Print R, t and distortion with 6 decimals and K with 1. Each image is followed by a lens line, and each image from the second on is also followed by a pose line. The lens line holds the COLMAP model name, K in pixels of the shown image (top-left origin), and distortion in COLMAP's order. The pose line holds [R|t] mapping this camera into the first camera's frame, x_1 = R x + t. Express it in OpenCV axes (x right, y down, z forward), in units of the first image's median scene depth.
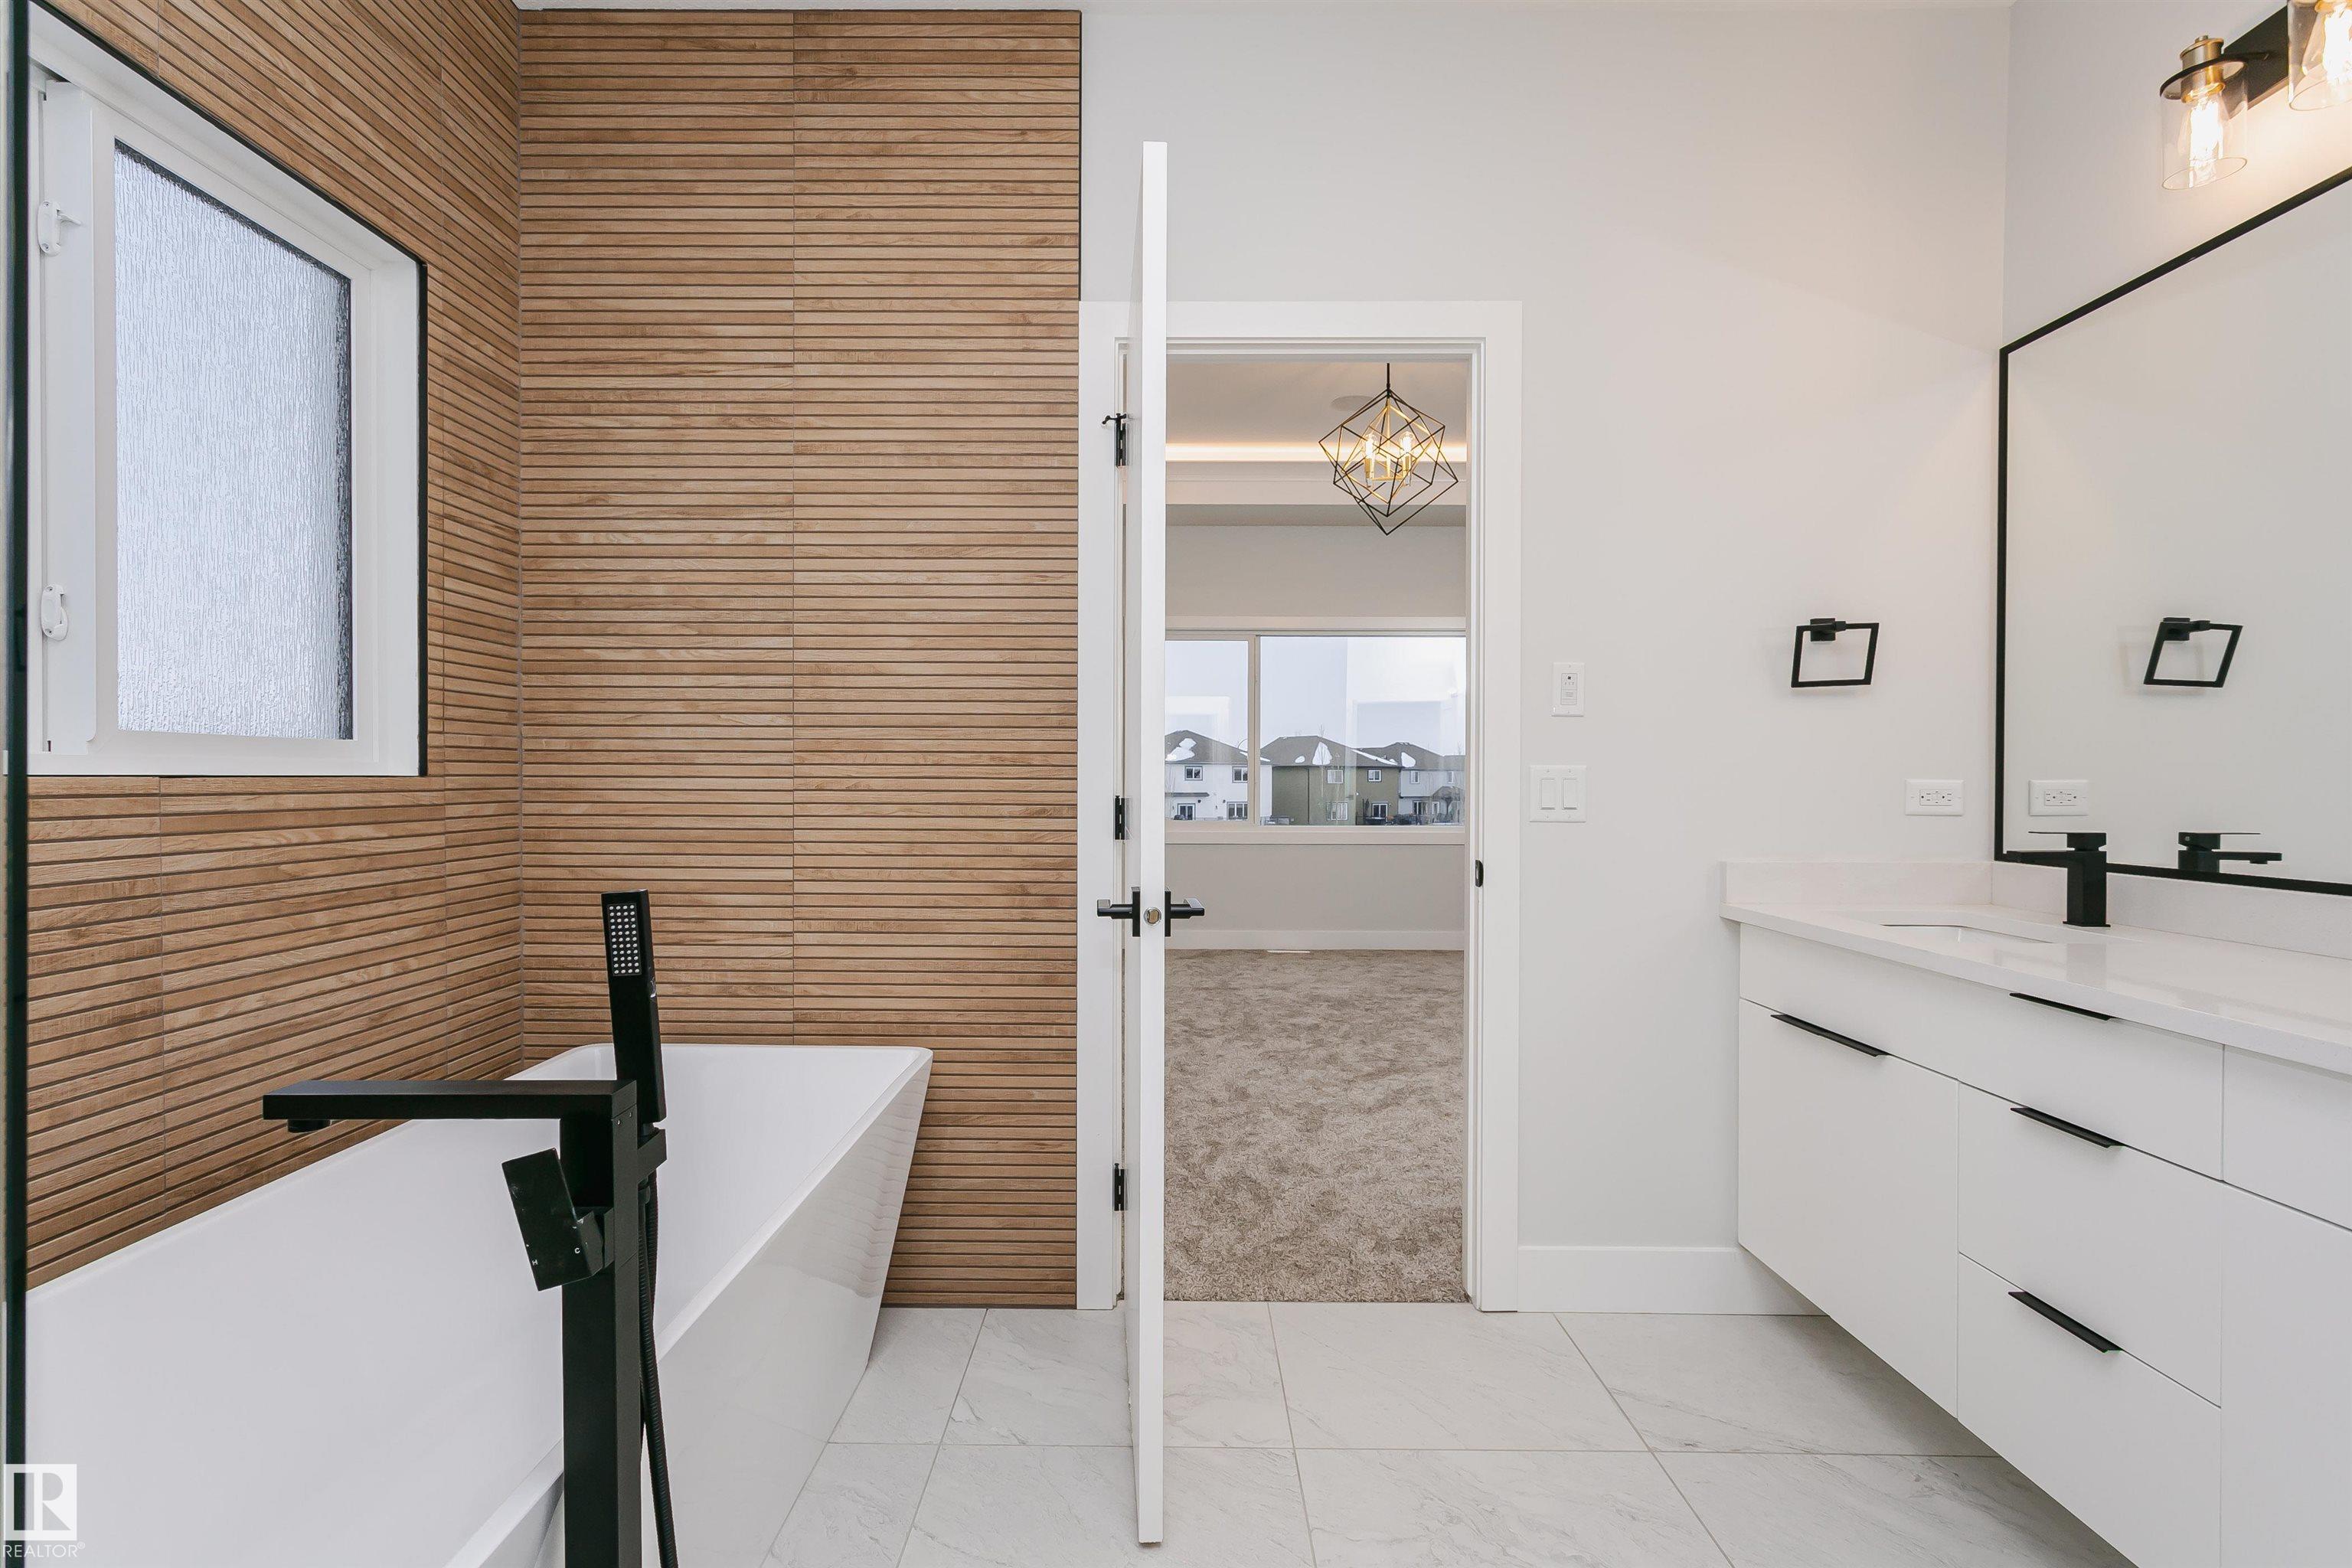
lens RADIAL K [[1149.9, 0, 1177.5], [0, 1149.9, 782.0], [0, 0, 1]] dist [0.006243, -0.002593]
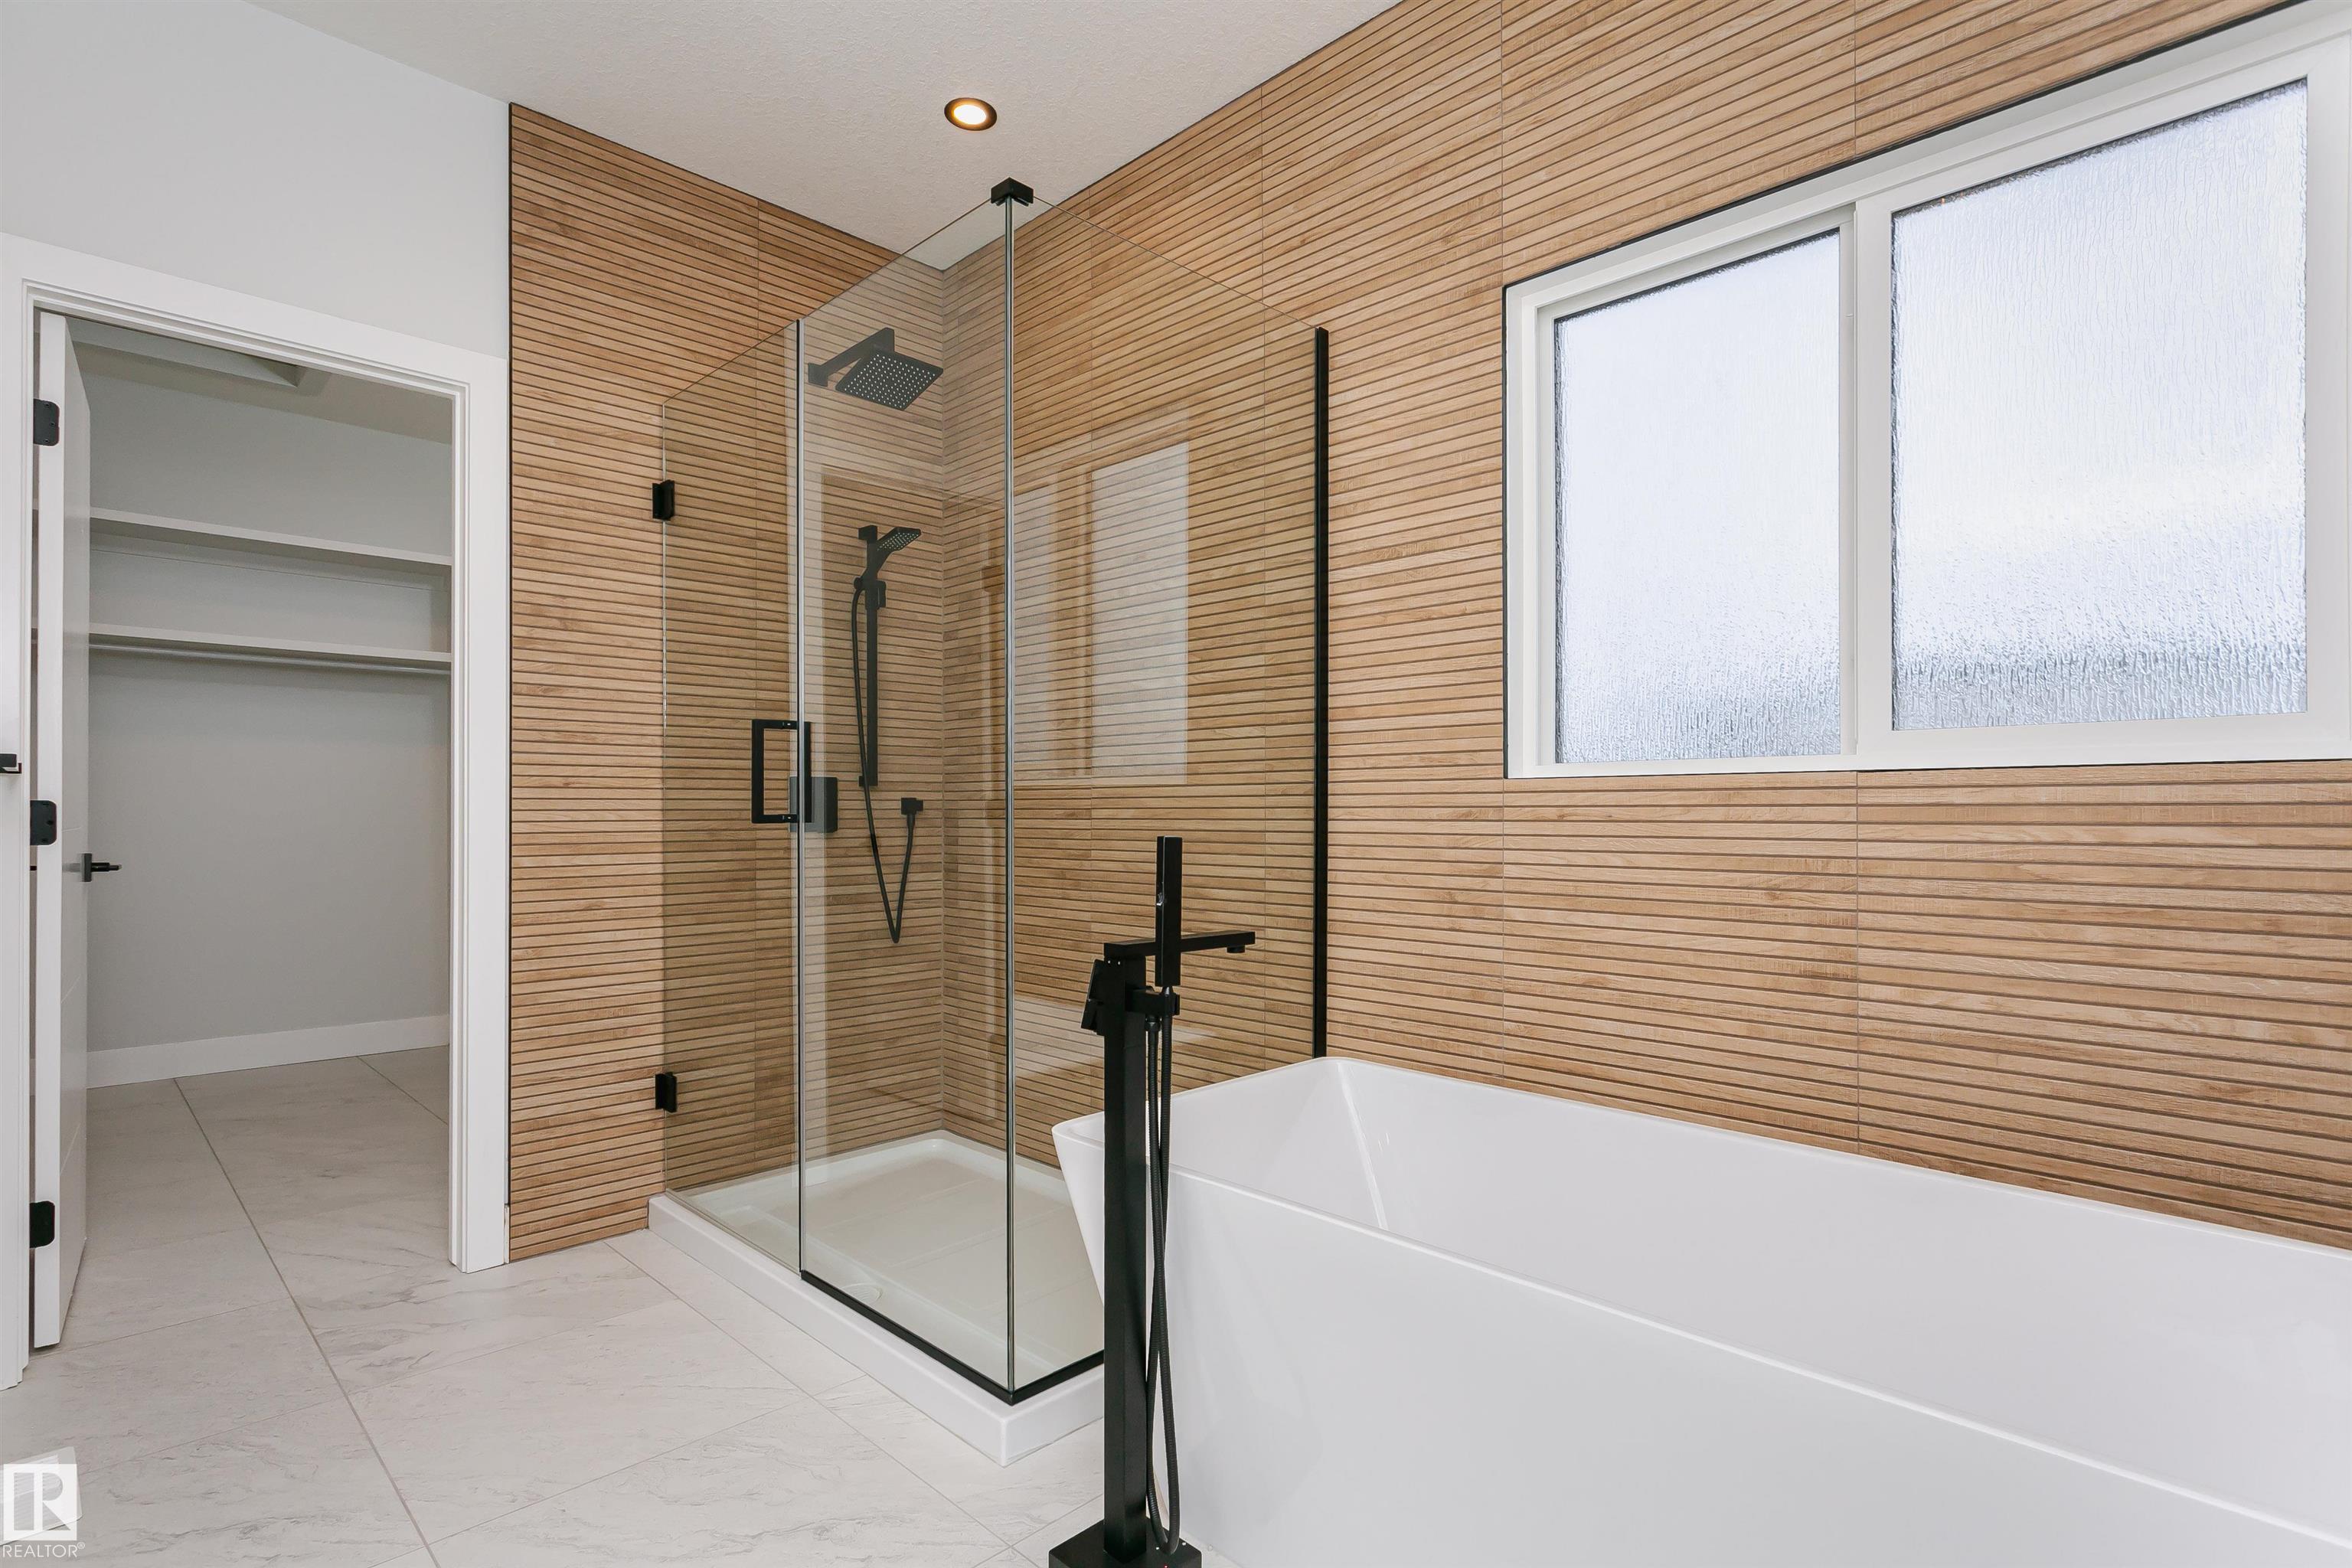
lens RADIAL K [[1149.9, 0, 1171.8], [0, 1149.9, 804.1], [0, 0, 1]] dist [0.006243, -0.002593]
pose [[-0.711605, -0.007867, -0.702536, 0.366930], [-0.004883, 0.999969, -0.006251, 0.035763], [0.702563, -0.001018, -0.711621, 1.256776]]
